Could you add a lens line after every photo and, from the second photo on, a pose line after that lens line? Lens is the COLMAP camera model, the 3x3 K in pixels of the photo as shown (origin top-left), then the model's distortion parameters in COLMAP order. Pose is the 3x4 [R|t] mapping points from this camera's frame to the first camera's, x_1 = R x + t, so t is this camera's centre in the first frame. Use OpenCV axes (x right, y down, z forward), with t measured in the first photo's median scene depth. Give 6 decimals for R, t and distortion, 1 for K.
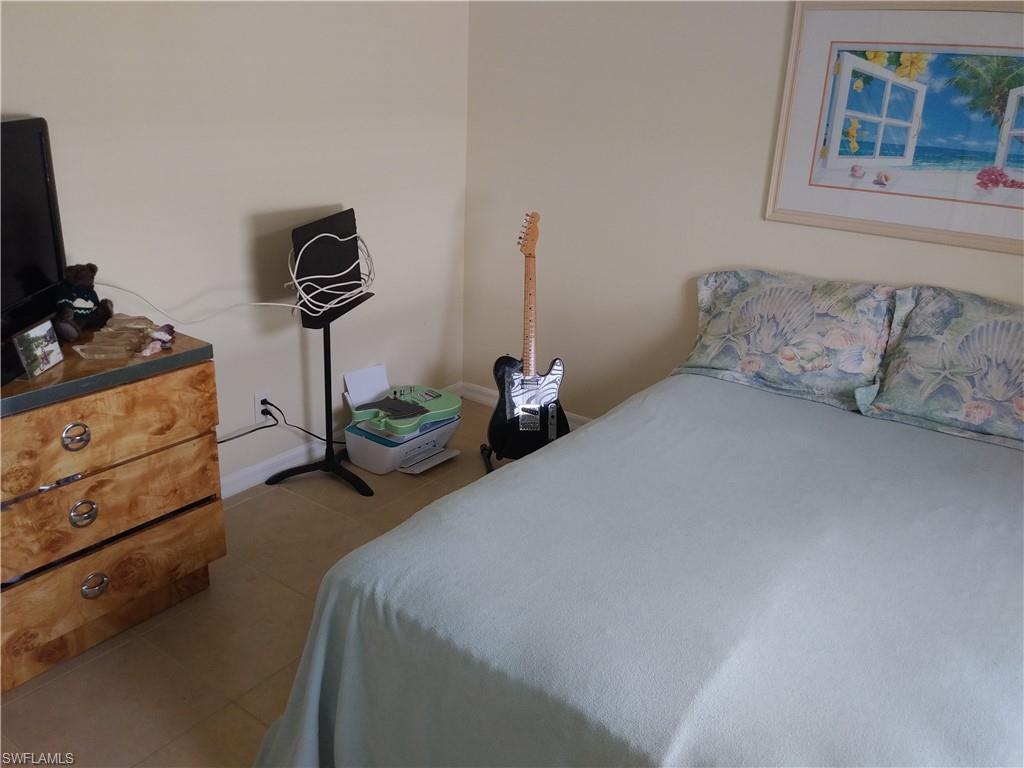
lens RADIAL K [[838.5, 0, 505.1], [0, 838.5, 376.5], [0, 0, 1]] dist [0.011506, -0.060947]
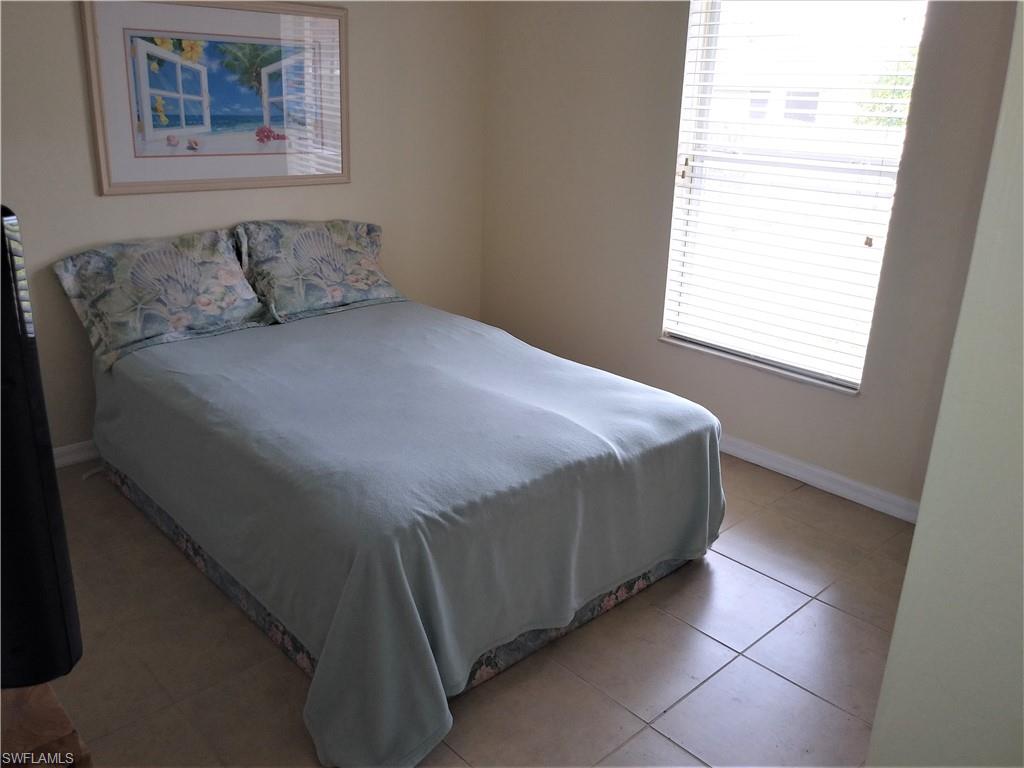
lens RADIAL K [[838.5, 0, 503.6], [0, 838.5, 388.1], [0, 0, 1]] dist [0.011506, -0.060947]
pose [[0.172059, -0.358322, 0.917606, -0.731089], [0.305941, 0.904872, 0.295983, -0.140369], [-0.936374, 0.229807, 0.265317, 0.340529]]
